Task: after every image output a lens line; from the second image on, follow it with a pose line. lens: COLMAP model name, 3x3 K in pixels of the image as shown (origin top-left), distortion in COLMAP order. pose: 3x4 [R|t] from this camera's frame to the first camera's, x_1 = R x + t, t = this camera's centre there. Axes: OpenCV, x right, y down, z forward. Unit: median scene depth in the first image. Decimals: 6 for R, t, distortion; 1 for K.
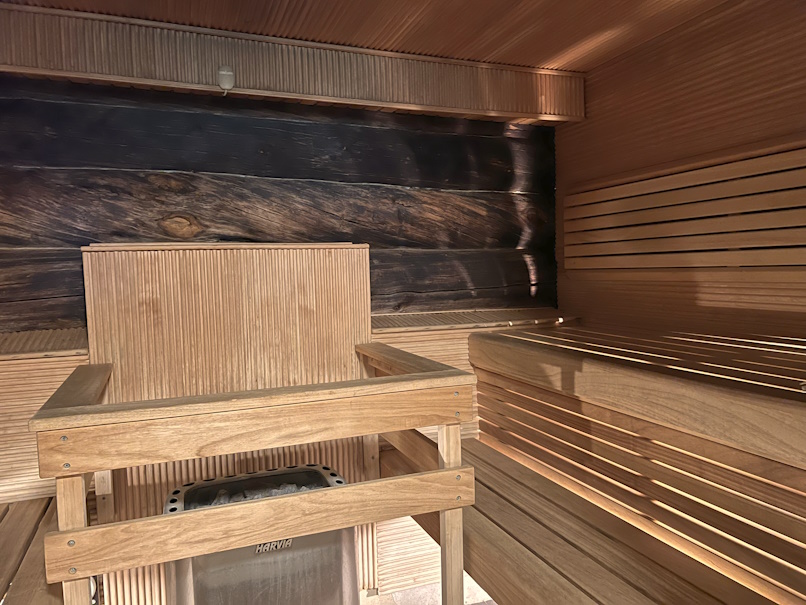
lens RADIAL K [[607.7, 0, 403.0], [0, 607.7, 302.5], [0, 0, 1]] dist [0.058670, -0.005538]
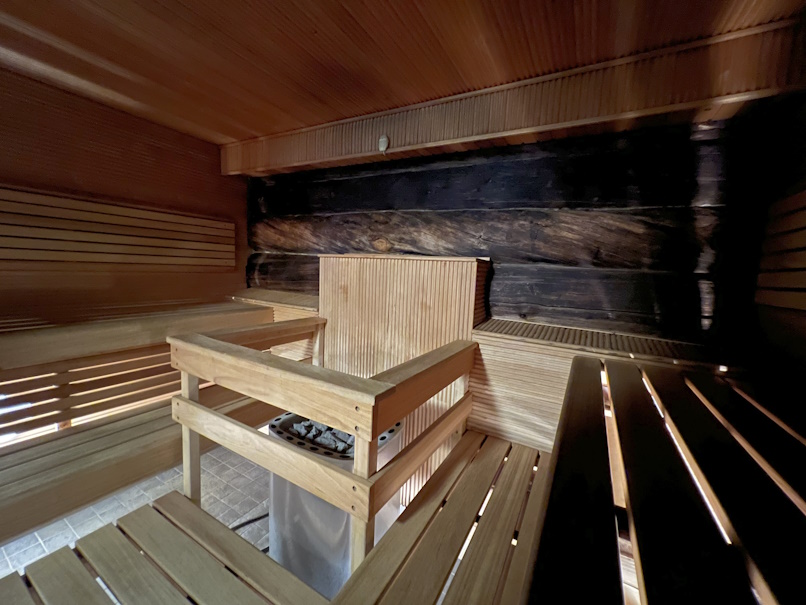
lens RADIAL K [[323.1, 0, 403.0], [0, 323.1, 302.5], [0, 0, 1]] dist [-0.000952, -0.000009]
pose [[0.628108, 0.135872, -0.766172, 0.307674], [-0.110722, 0.990224, 0.084835, -0.043039], [0.770209, 0.031546, 0.637011, 0.433326]]
